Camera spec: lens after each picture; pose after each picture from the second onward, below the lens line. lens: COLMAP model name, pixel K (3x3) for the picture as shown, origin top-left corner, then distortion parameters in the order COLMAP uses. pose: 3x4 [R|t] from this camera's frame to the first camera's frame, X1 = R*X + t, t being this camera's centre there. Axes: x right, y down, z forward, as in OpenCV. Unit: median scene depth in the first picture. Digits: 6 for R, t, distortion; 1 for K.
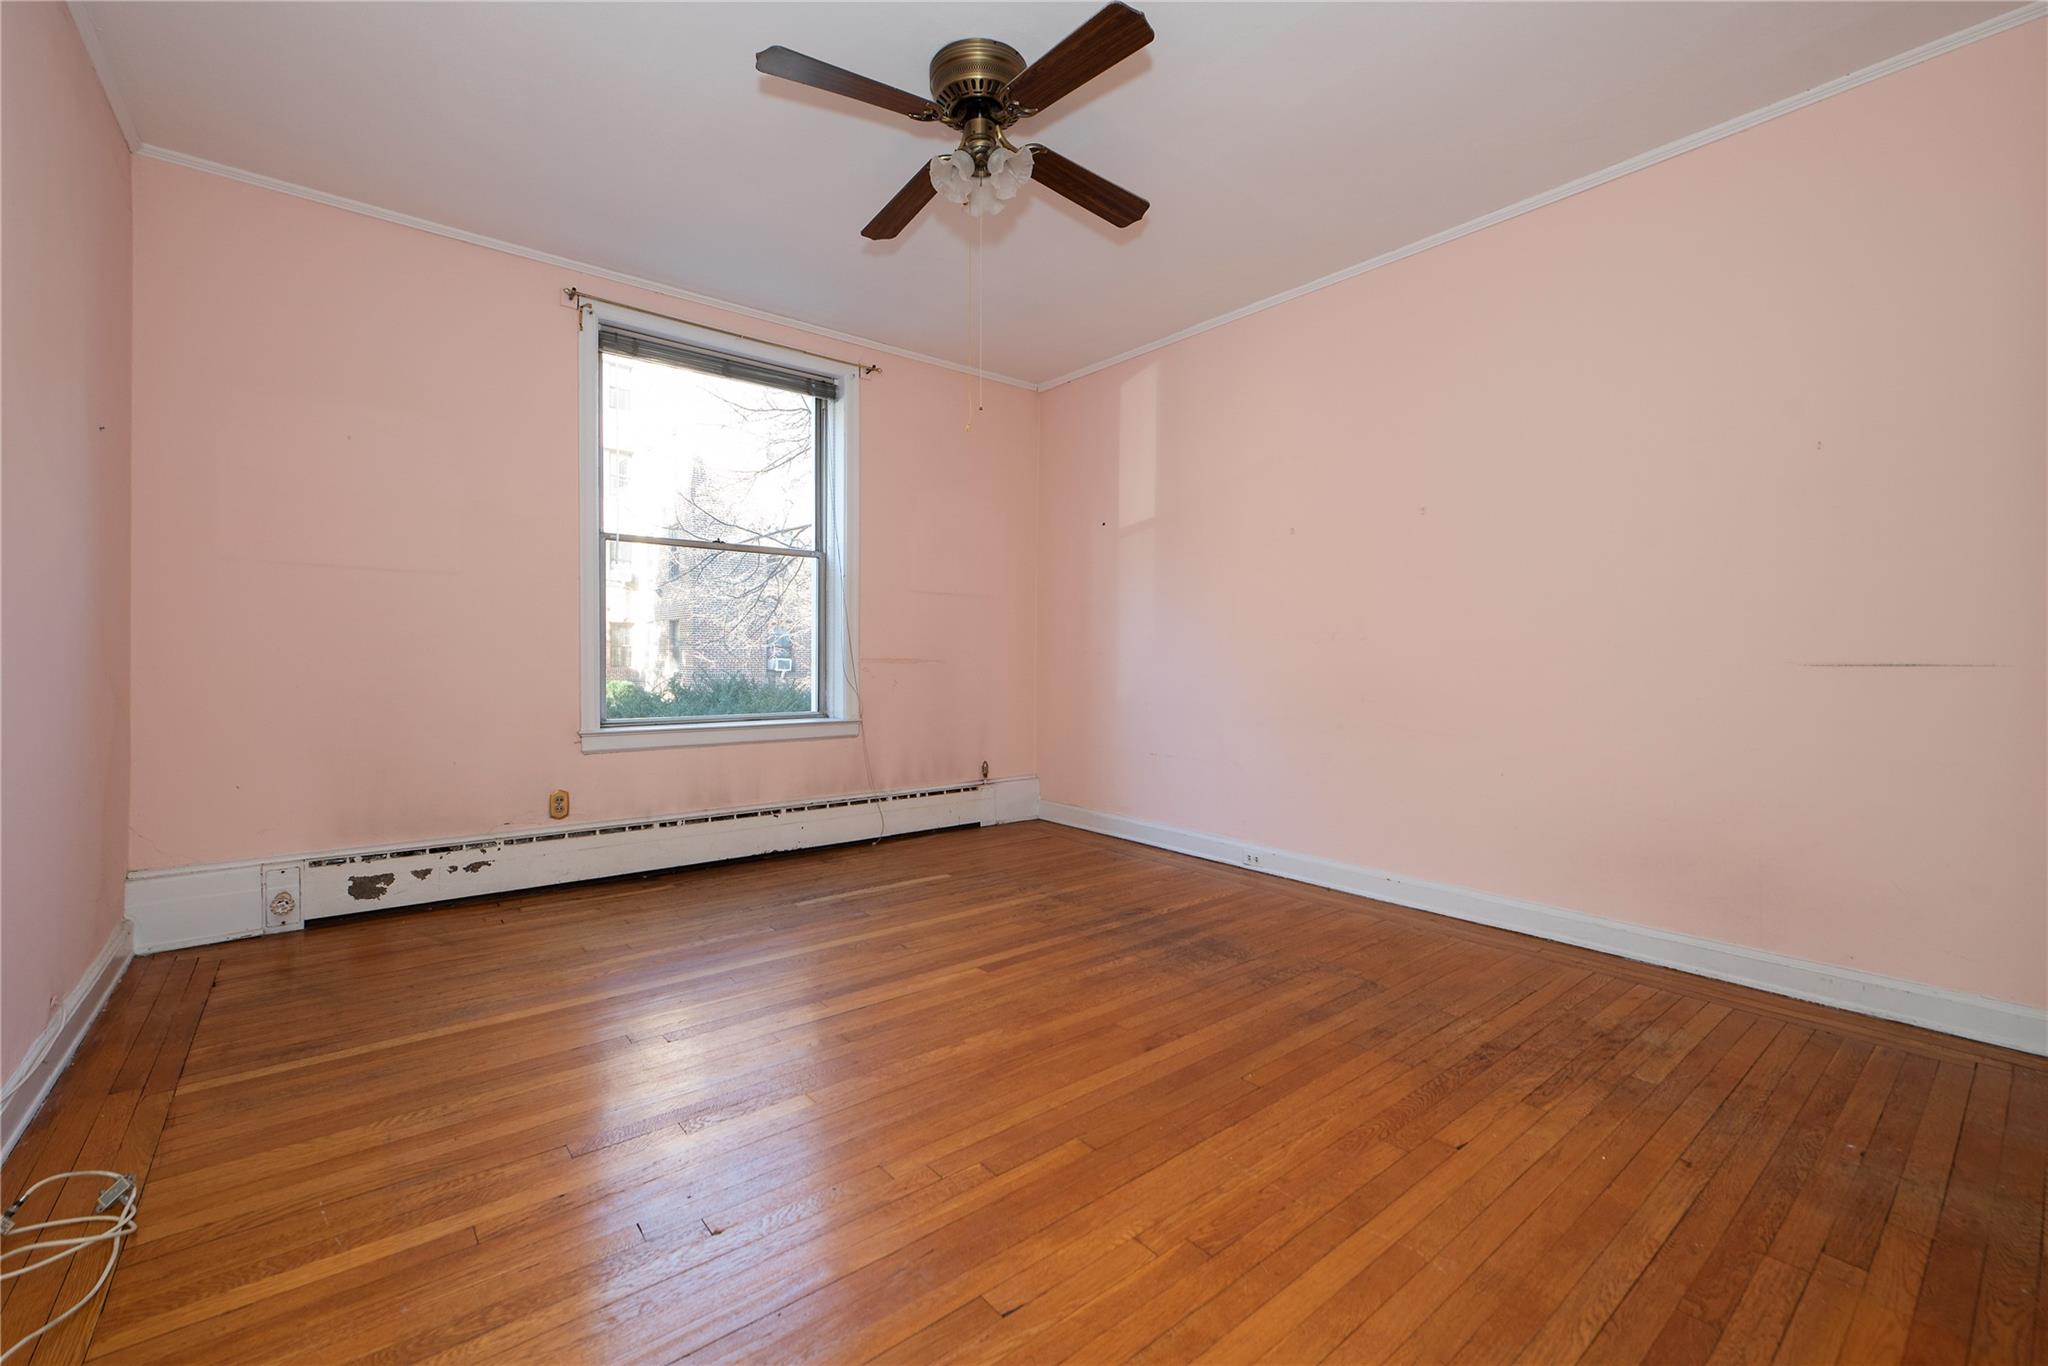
lens RADIAL K [[857.2, 0, 1028.1], [0, 857.2, 654.9], [0, 0, 1]] dist [-0.000419, -0.000252]
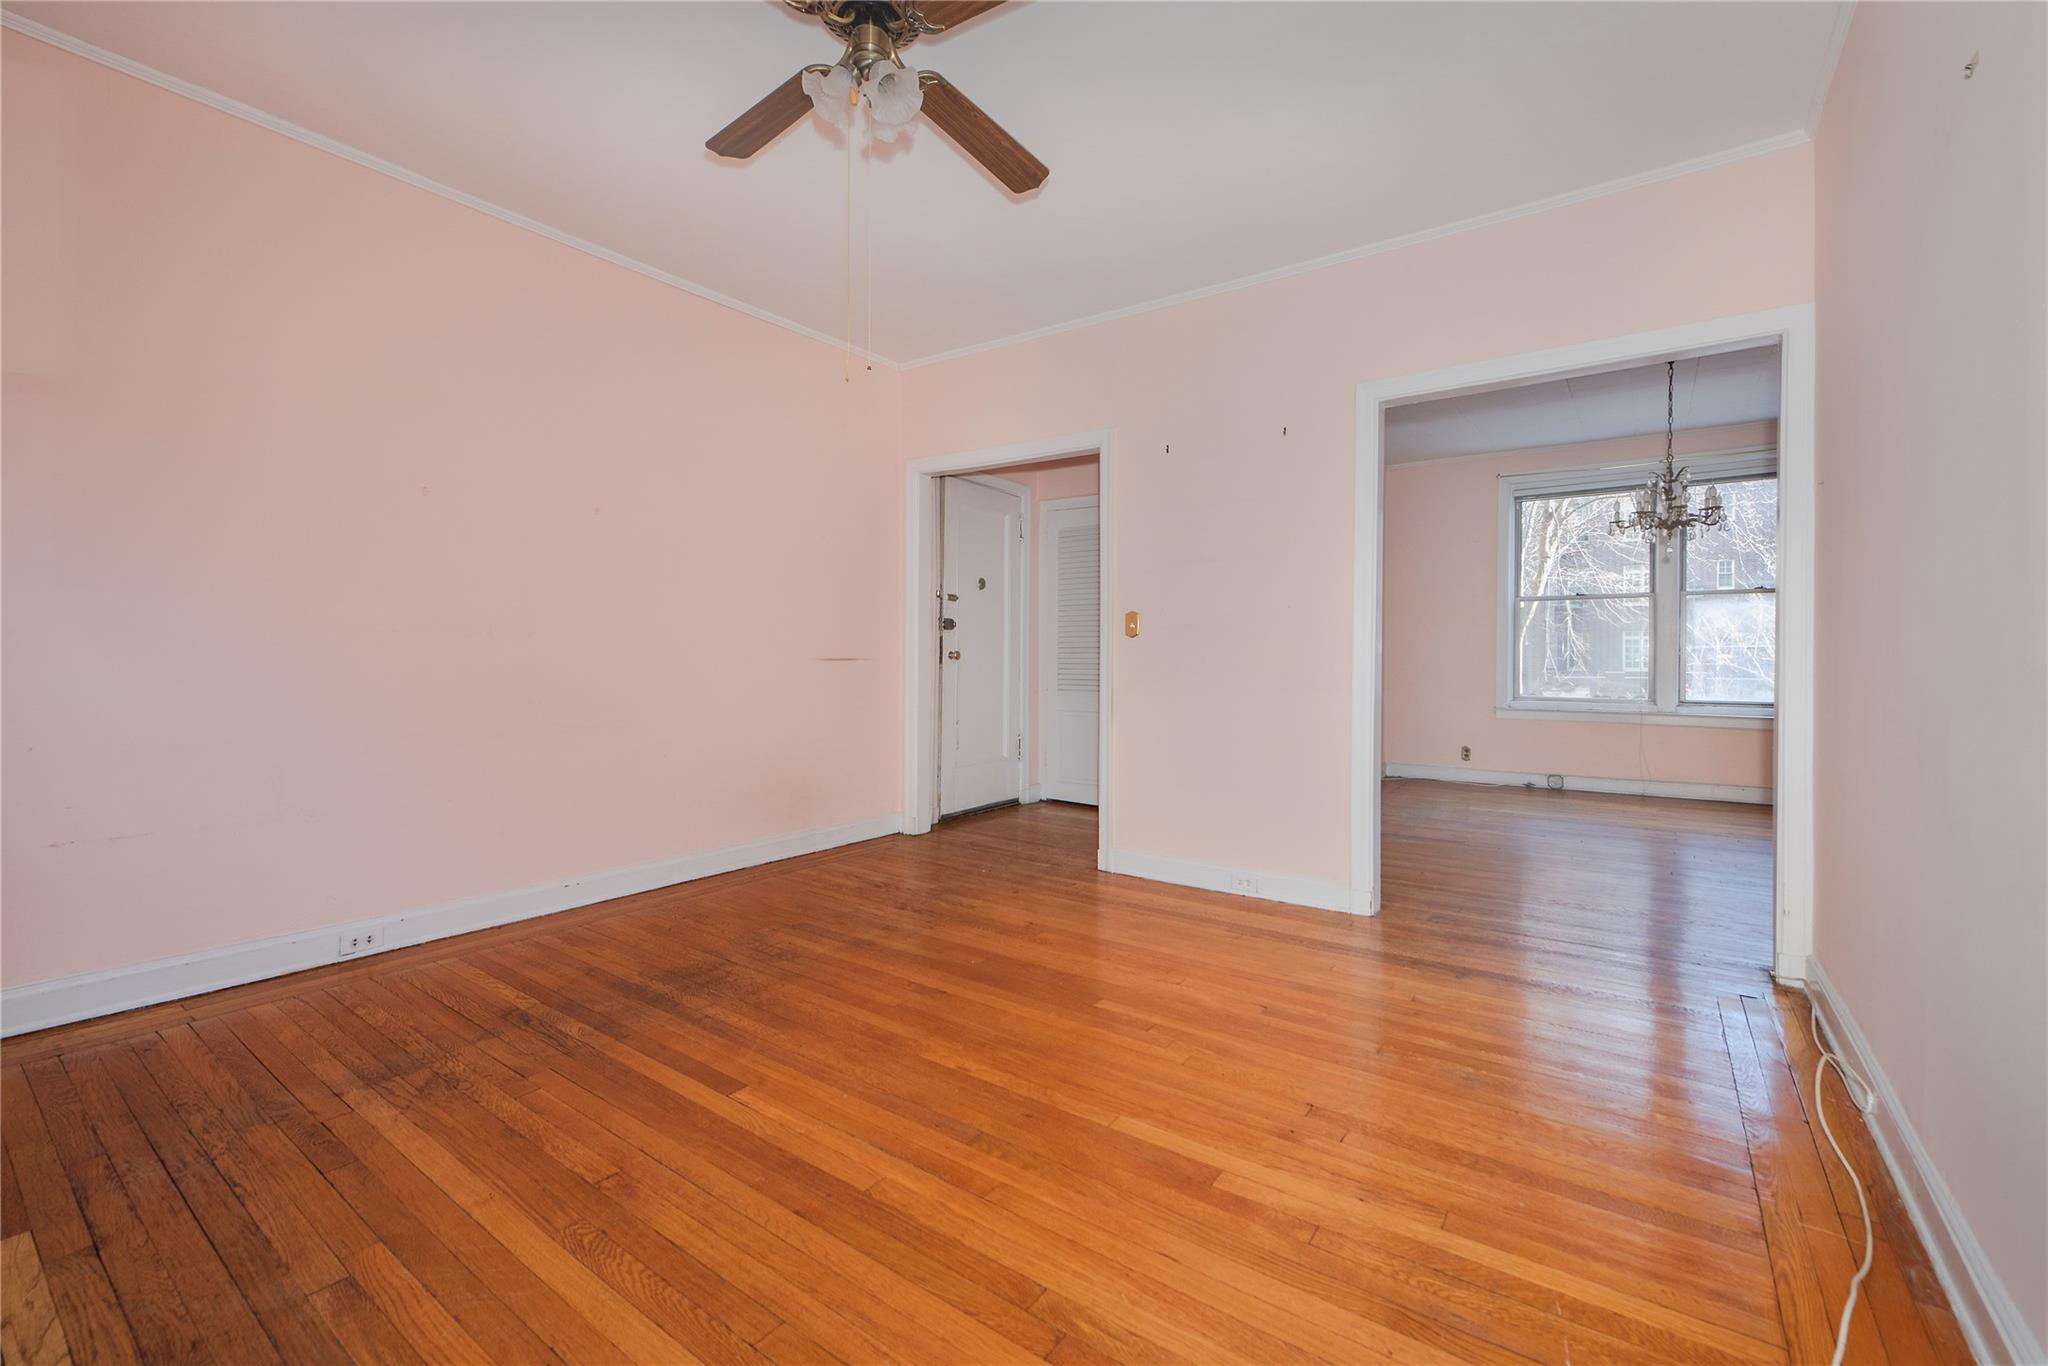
lens RADIAL K [[857.2, 0, 1028.1], [0, 857.2, 654.9], [0, 0, 1]] dist [-0.000419, -0.000252]
pose [[-0.254381, -0.007093, 0.967078, -0.885962], [-0.005535, 0.999967, 0.005879, -0.009931], [-0.967088, -0.003857, -0.254412, 1.024796]]
